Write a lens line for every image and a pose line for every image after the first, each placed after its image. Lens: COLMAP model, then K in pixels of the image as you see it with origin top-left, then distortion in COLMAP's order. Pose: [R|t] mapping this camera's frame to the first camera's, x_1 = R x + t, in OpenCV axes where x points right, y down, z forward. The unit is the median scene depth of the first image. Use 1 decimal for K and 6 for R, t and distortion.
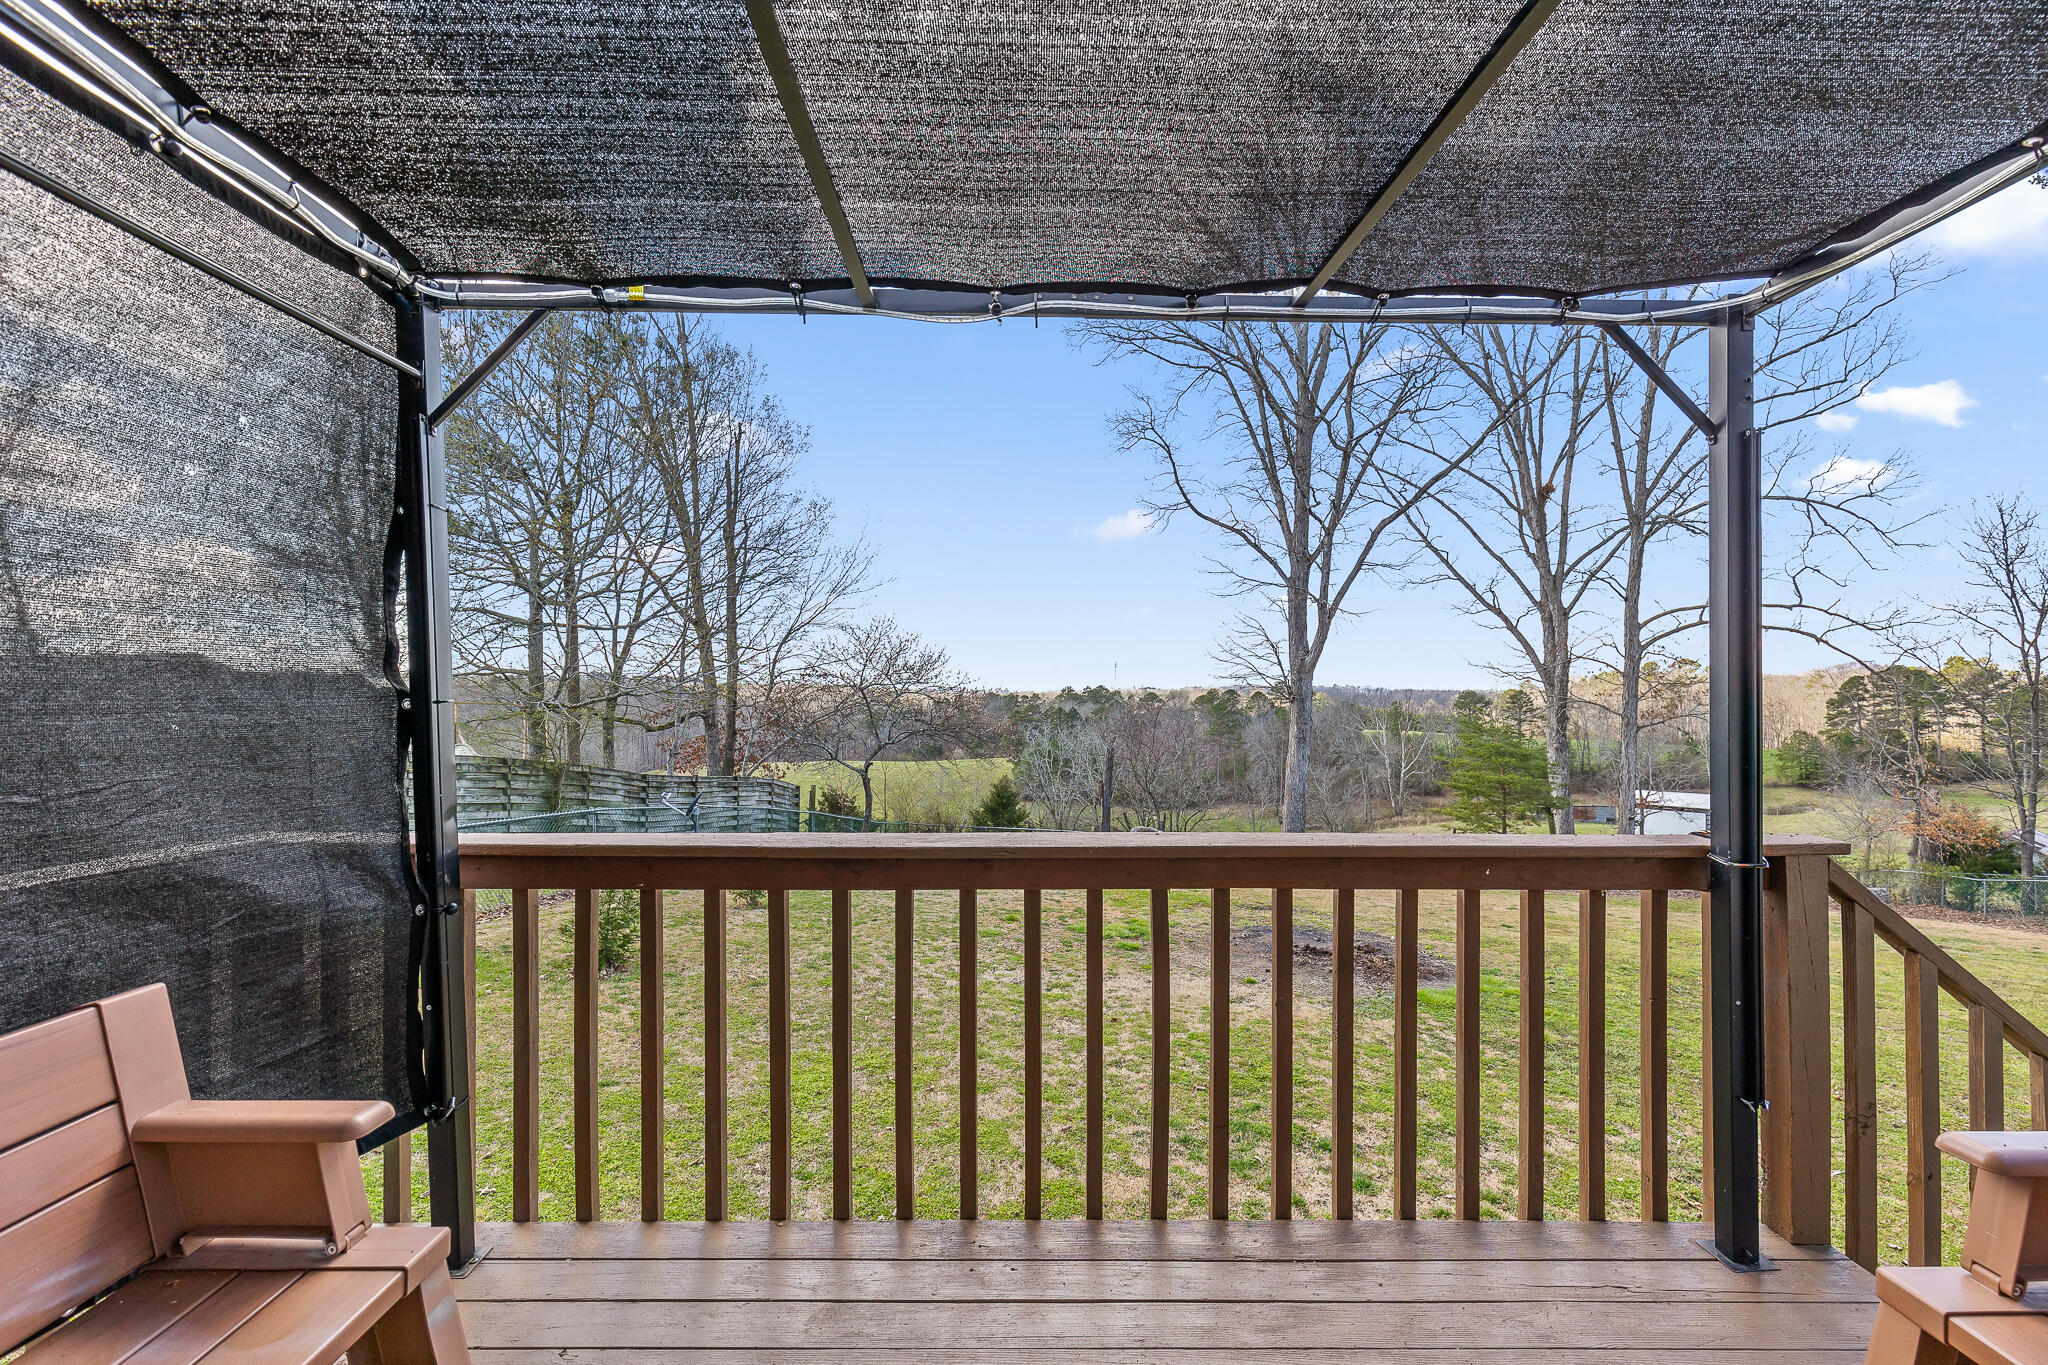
lens RADIAL K [[938.5, 0, 1028.6], [0, 938.5, 683.4], [0, 0, 1]] dist [0.006426, -0.001495]
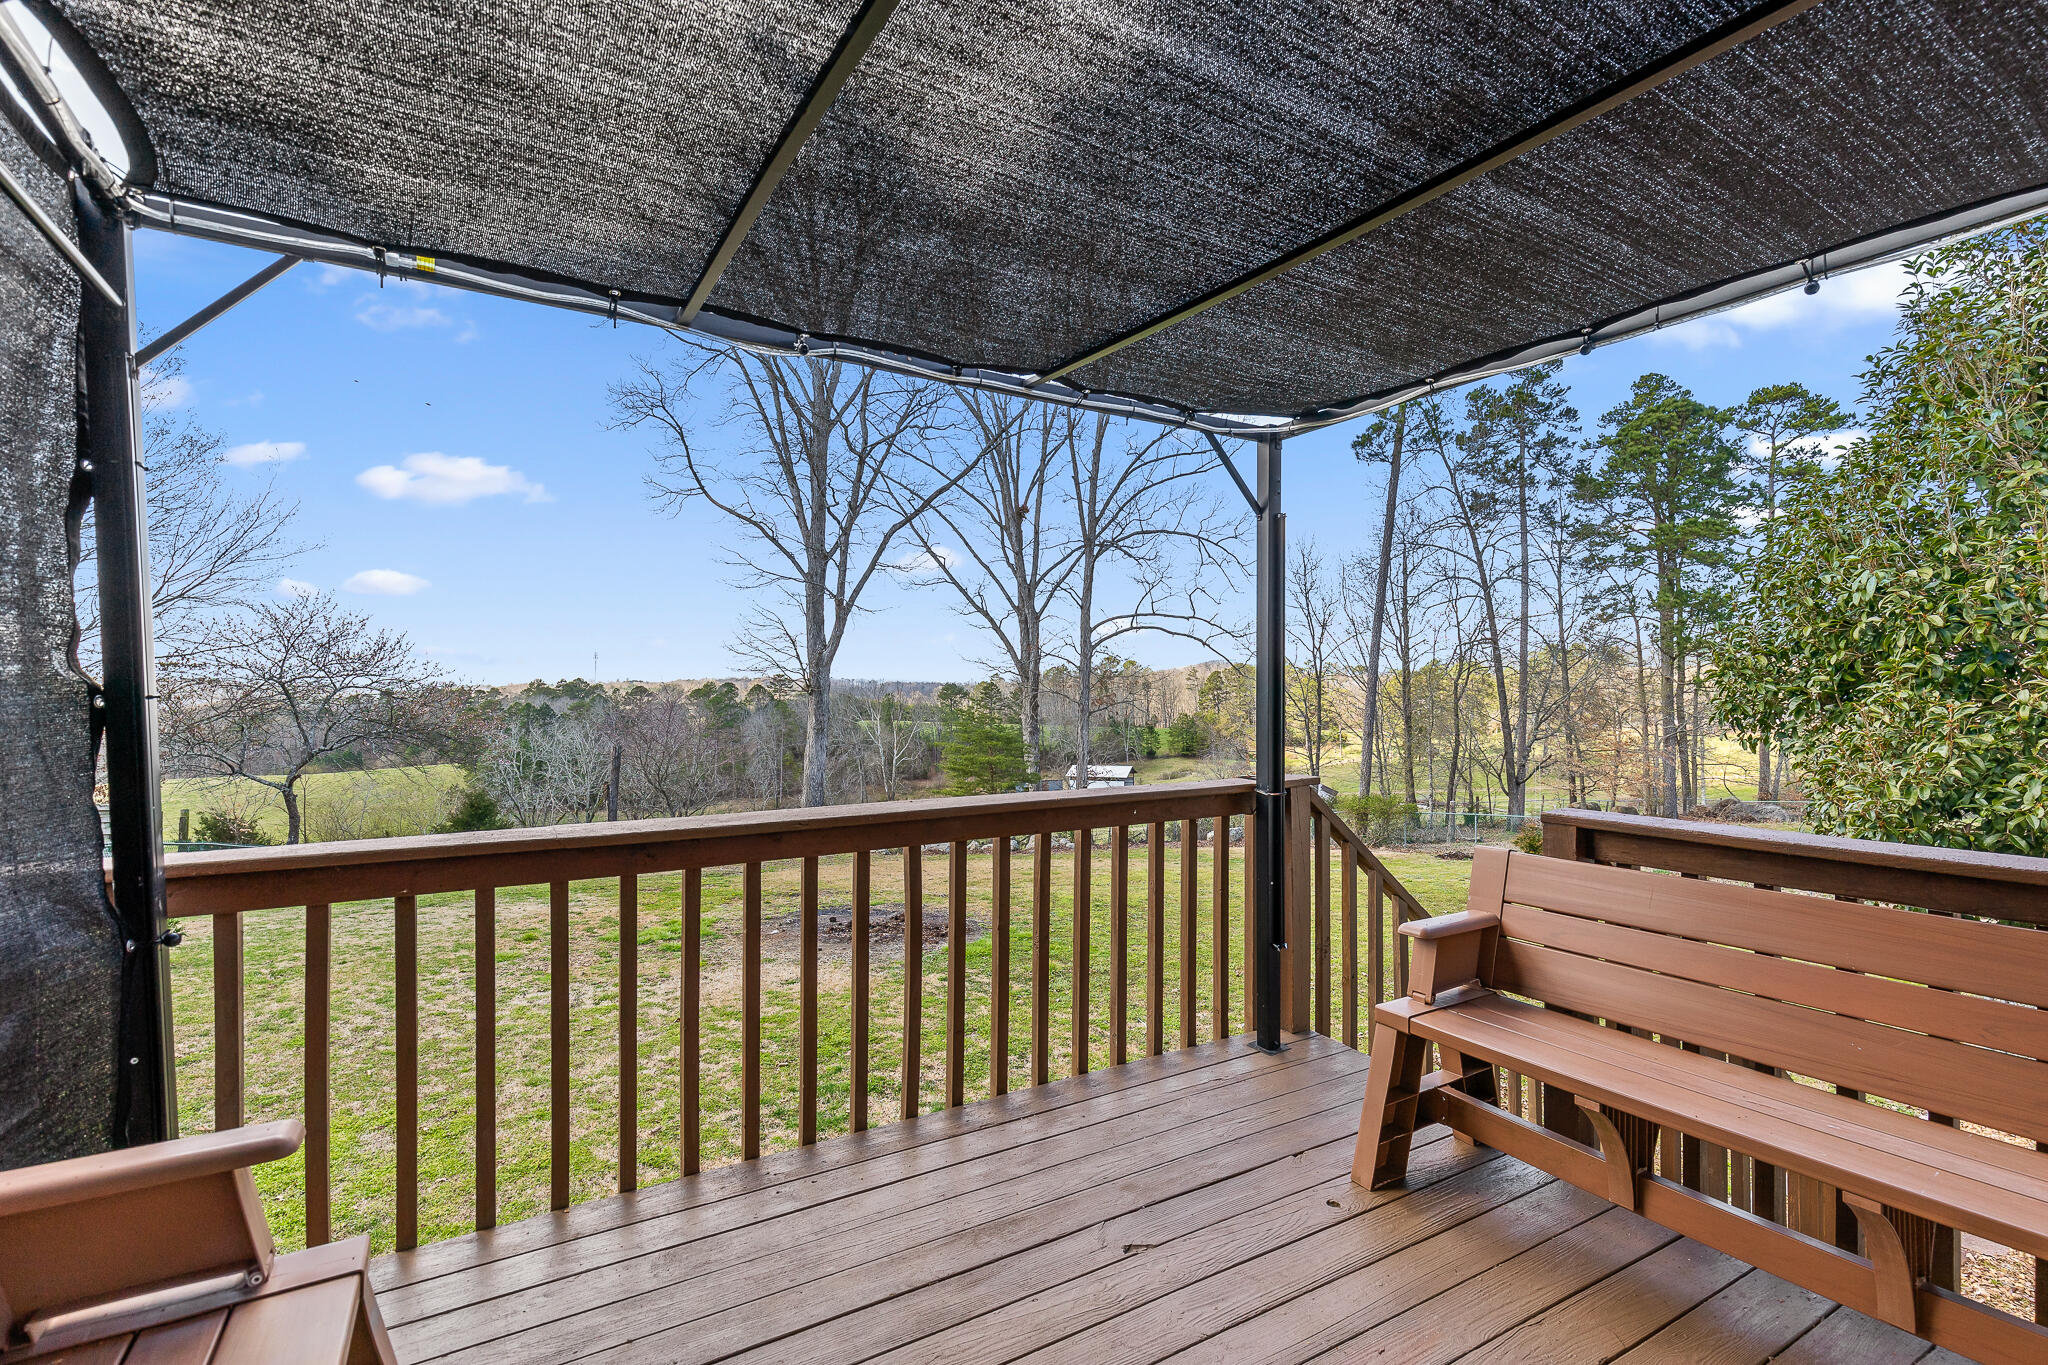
lens RADIAL K [[936.1, 0, 1036.7], [0, 936.1, 688.4], [0, 0, 1]] dist [0.012569, -0.000856]
pose [[0.861198, -0.005420, 0.508242, -0.027160], [-0.001182, 0.999919, 0.012665, -0.000055], [-0.508269, -0.011508, 0.861121, -0.009607]]
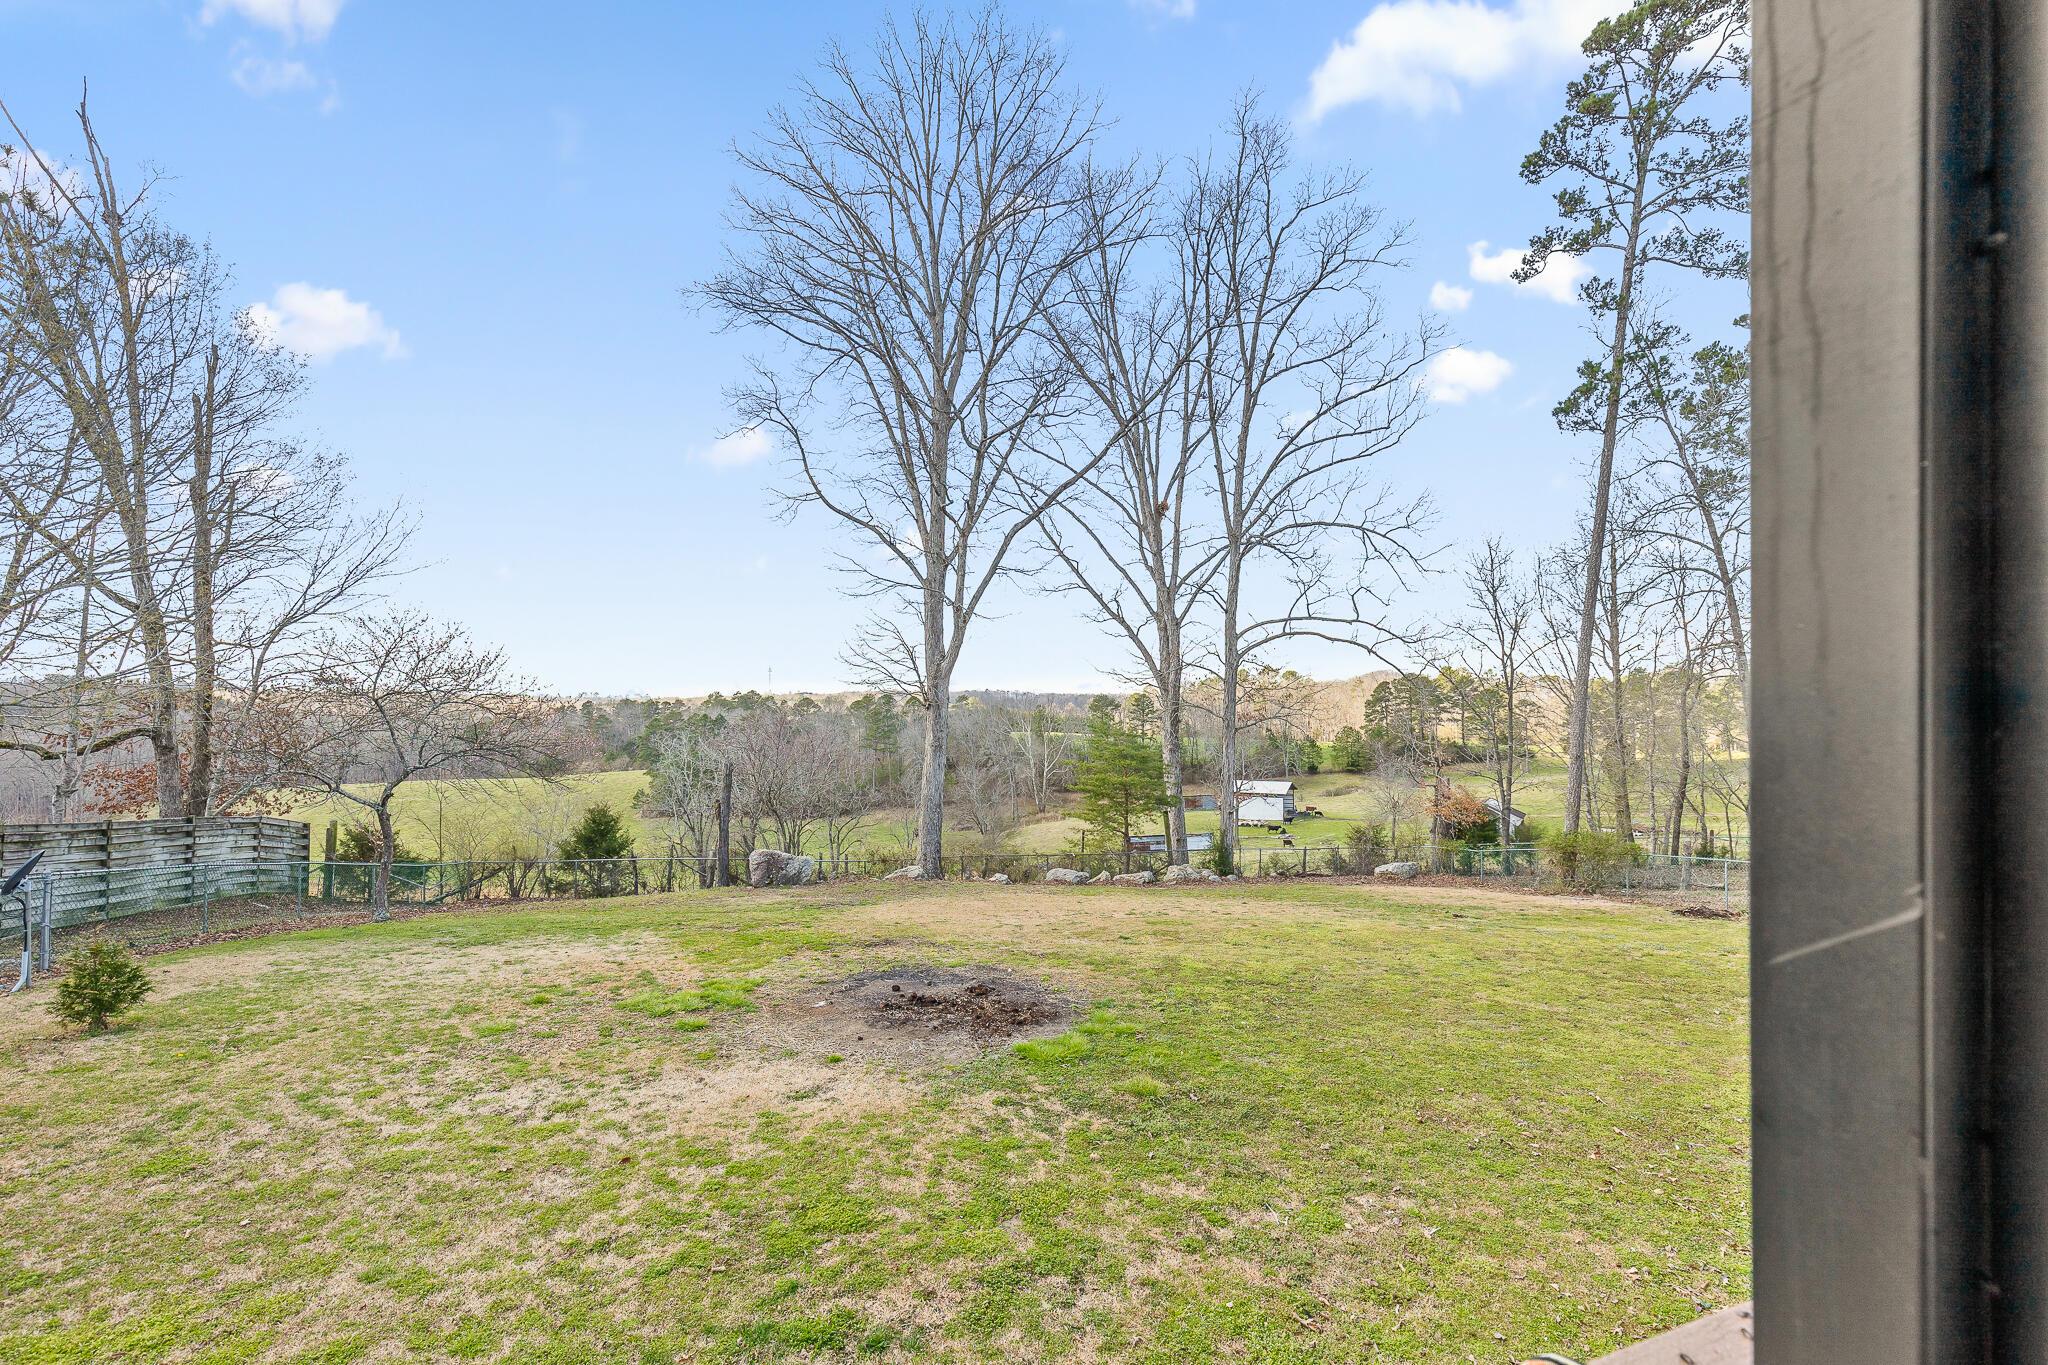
lens RADIAL K [[936.1, 0, 1036.7], [0, 936.1, 688.4], [0, 0, 1]] dist [0.012569, -0.000856]
pose [[0.933193, -0.001766, 0.359371, 0.040534], [0.001665, 0.999998, 0.000590, -0.001474], [-0.359371, 0.000048, 0.933195, 0.067395]]
